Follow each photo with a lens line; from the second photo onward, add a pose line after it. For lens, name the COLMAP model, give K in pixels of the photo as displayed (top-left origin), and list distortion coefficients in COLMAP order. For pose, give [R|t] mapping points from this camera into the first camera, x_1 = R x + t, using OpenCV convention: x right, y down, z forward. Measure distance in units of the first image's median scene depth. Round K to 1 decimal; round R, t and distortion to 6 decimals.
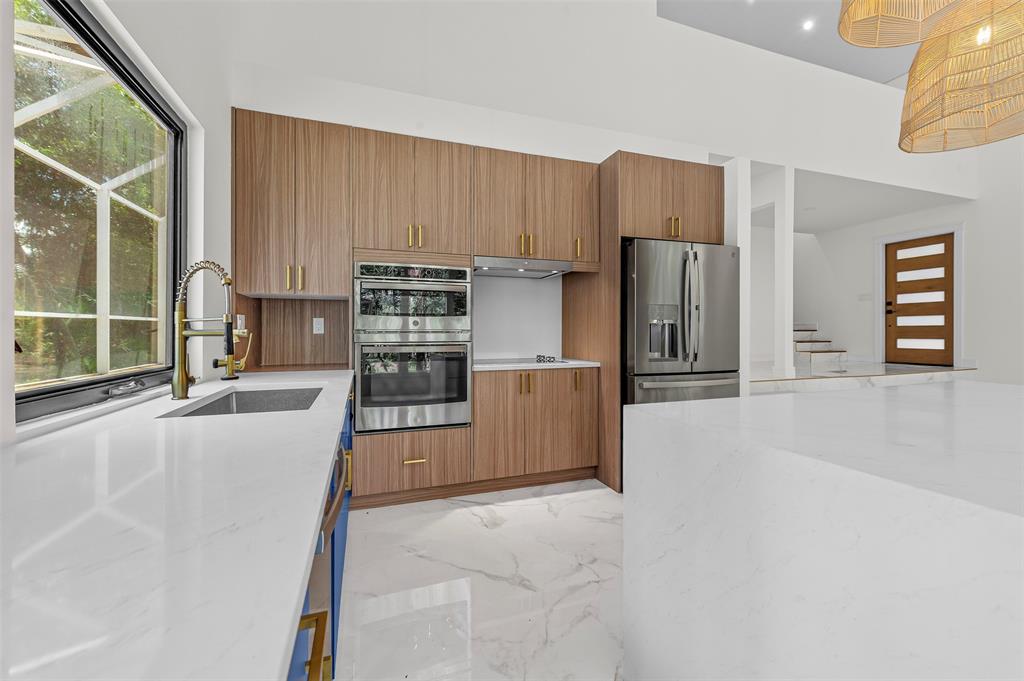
lens RADIAL K [[405.5, 0, 510.7], [0, 405.5, 335.6], [0, 0, 1]] dist [0.002330, -0.000074]
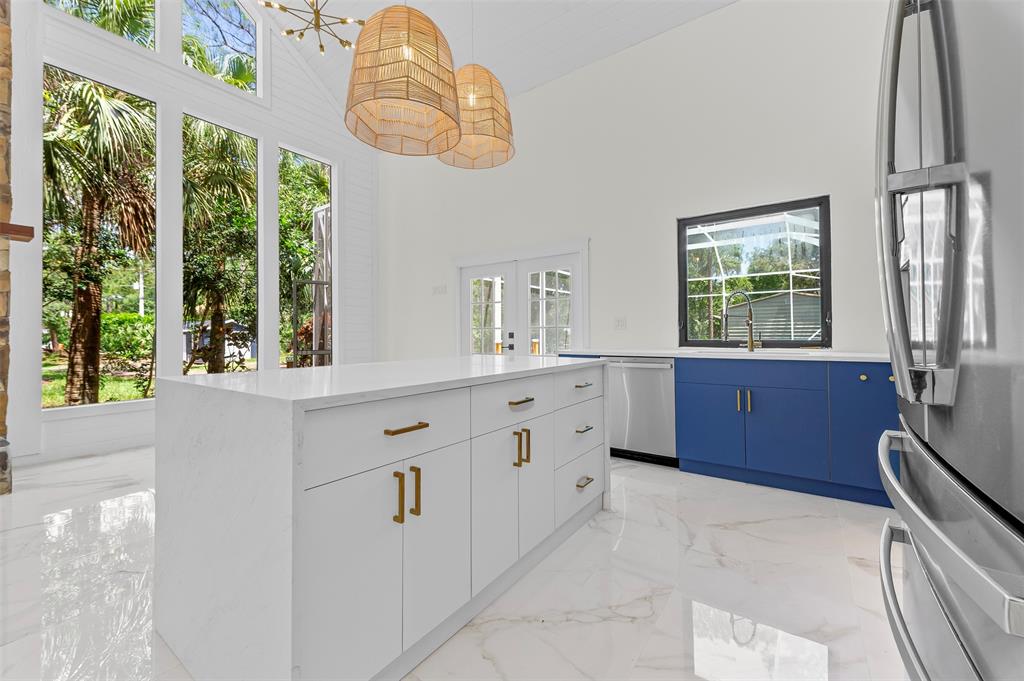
lens RADIAL K [[405.5, 0, 513.5], [0, 405.5, 333.8], [0, 0, 1]] dist [0.002330, -0.000074]
pose [[-0.823772, 0.003874, -0.566908, 1.193518], [0.003601, 0.999992, 0.001601, 0.036223], [0.566910, -0.000723, -0.823780, 1.606759]]
